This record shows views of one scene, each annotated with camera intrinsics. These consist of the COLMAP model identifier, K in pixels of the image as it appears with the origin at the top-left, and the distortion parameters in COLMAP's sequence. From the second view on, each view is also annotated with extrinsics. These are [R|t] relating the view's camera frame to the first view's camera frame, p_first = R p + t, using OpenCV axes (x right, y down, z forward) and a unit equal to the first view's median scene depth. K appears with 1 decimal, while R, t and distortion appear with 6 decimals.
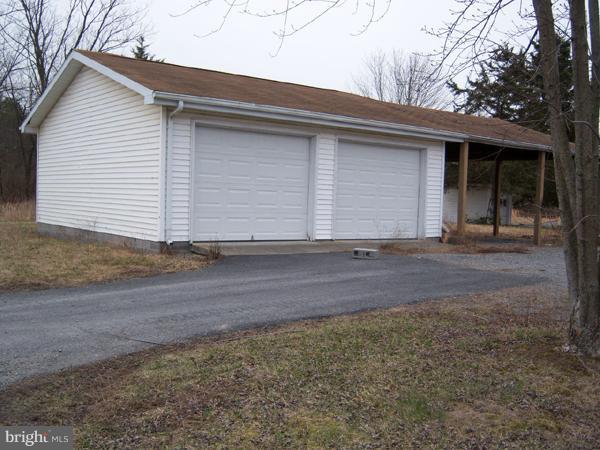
lens RADIAL K [[644.5, 0, 300.0], [0, 644.5, 225.0], [0, 0, 1]] dist [-0.079042, -0.012376]
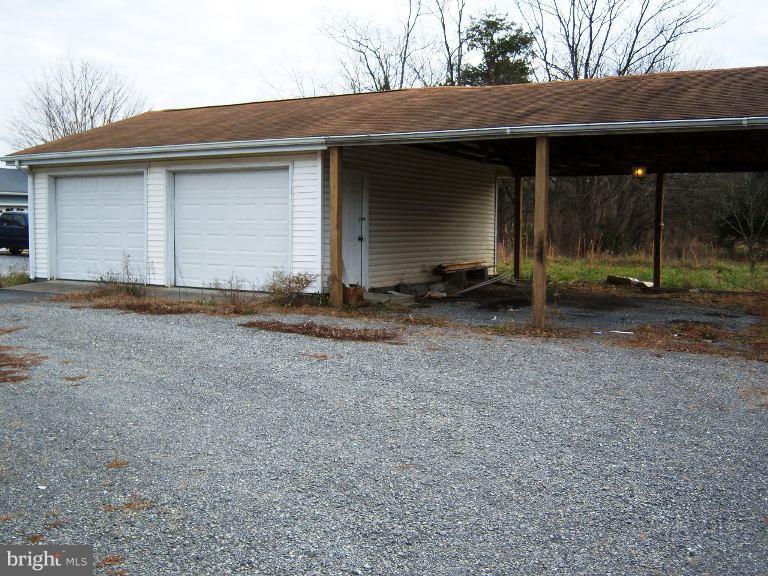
lens RADIAL K [[824.9, 0, 384.0], [0, 824.9, 288.0], [0, 0, 1]] dist [-0.079042, -0.012376]
pose [[0.398979, 0.017682, -0.916790, 1.084916], [-0.049938, 0.998749, -0.002469, 0.012682], [0.915599, 0.046768, 0.399363, 0.743861]]
